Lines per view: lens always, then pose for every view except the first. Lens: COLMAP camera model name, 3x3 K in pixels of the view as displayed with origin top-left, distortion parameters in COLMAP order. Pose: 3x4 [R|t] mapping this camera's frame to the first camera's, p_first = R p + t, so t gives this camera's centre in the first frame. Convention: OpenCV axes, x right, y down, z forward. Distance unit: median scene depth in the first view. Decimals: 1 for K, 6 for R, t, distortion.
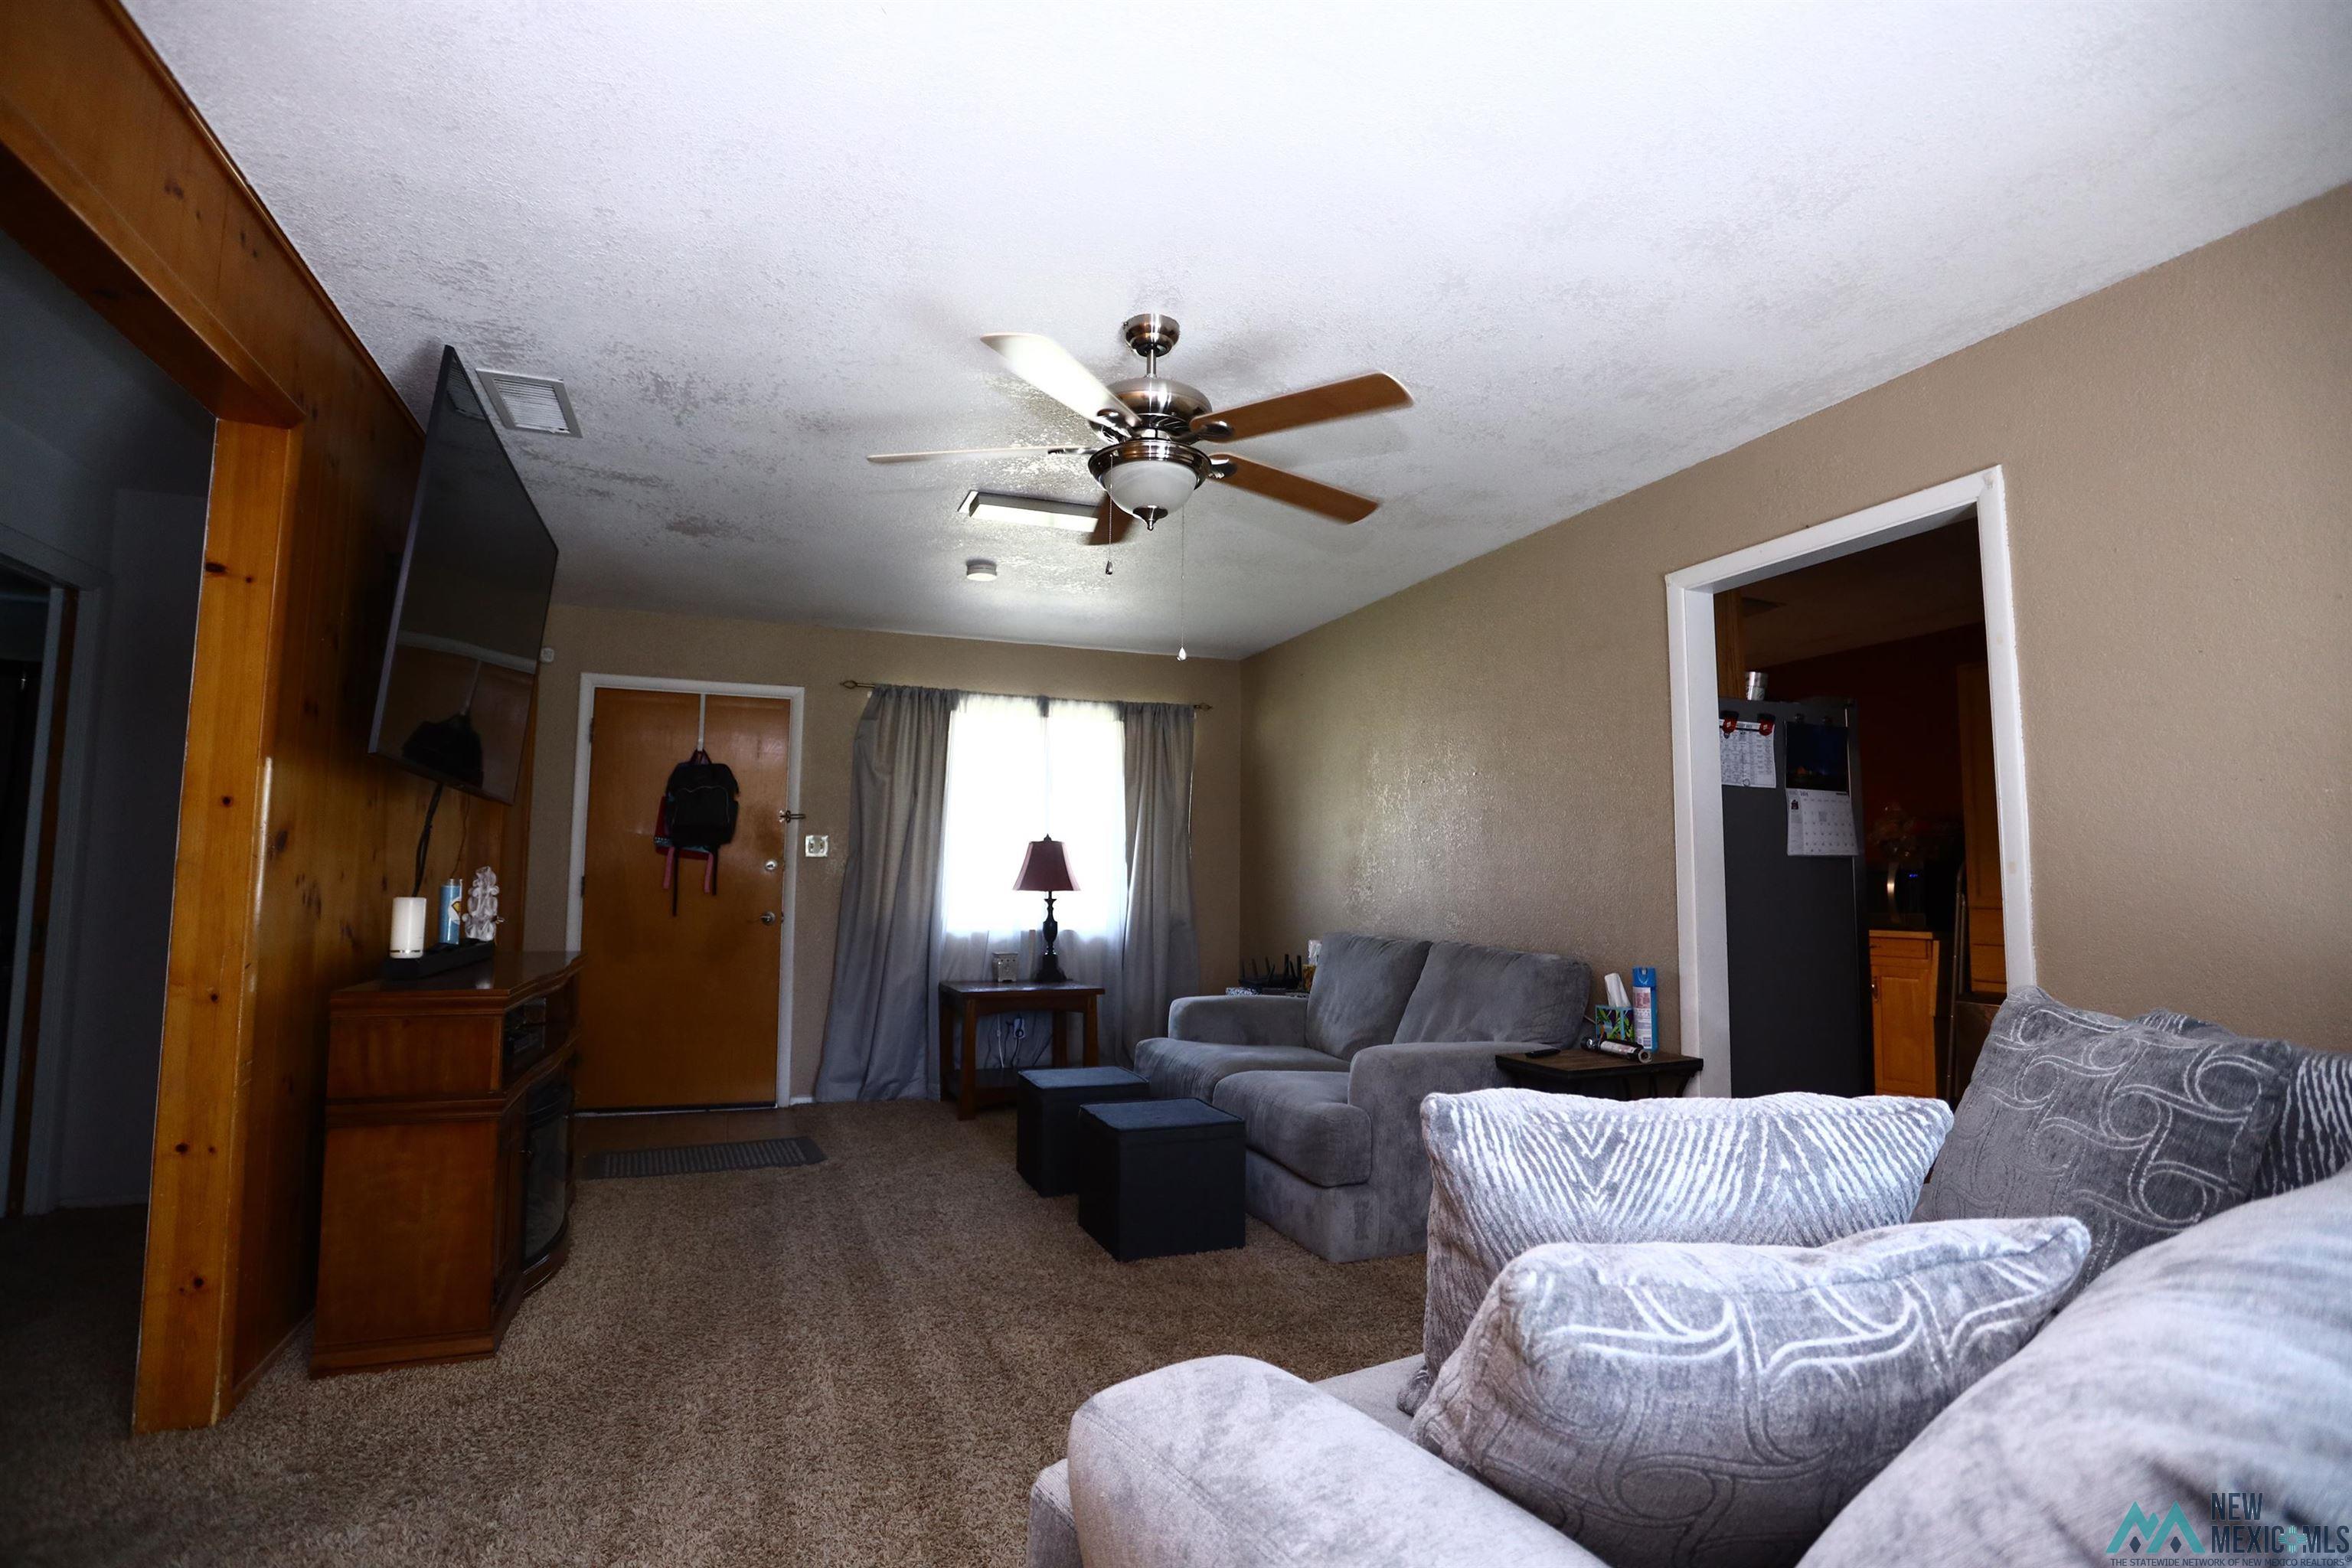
lens RADIAL K [[1142.8, 0, 1168.1], [0, 1142.8, 758.6], [0, 0, 1]] dist [-0.058958, 0.000531]
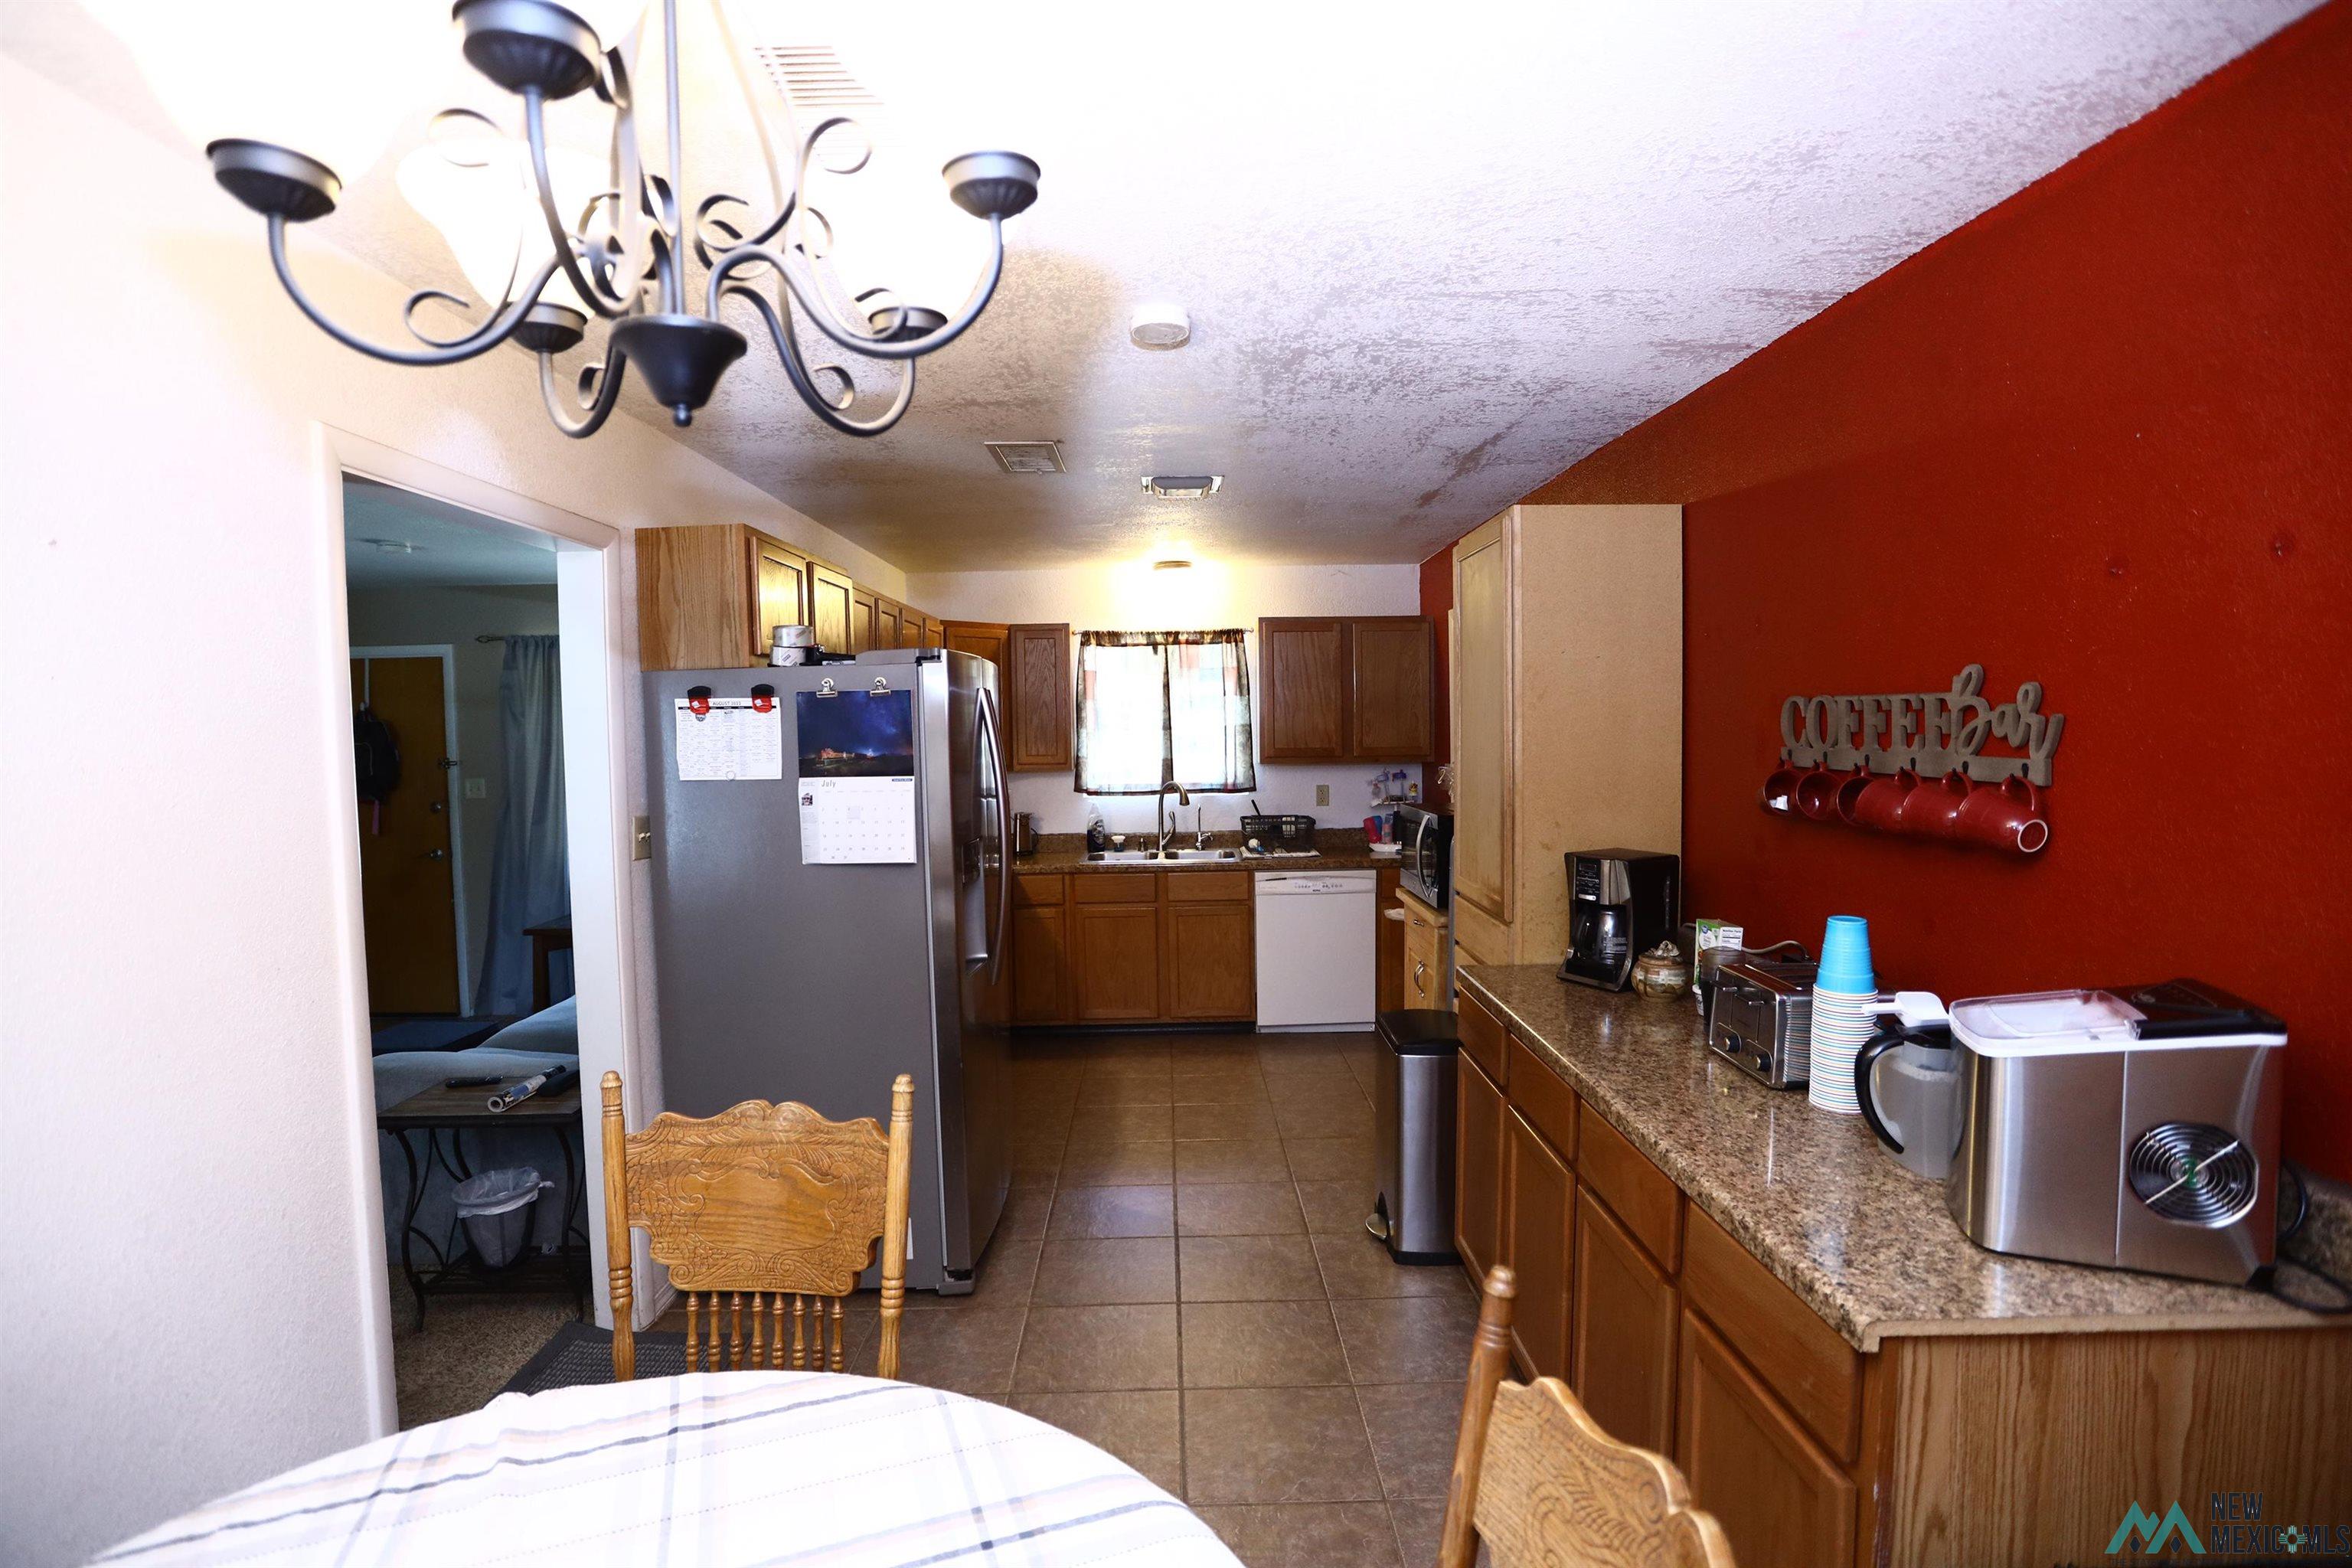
lens RADIAL K [[1142.8, 0, 1168.1], [0, 1142.8, 758.6], [0, 0, 1]] dist [-0.058958, 0.000531]
pose [[0.936536, -0.013799, -0.350300, 1.069417], [0.061844, 0.990057, 0.126341, -0.071488], [0.345074, -0.139987, 0.928077, 0.356072]]
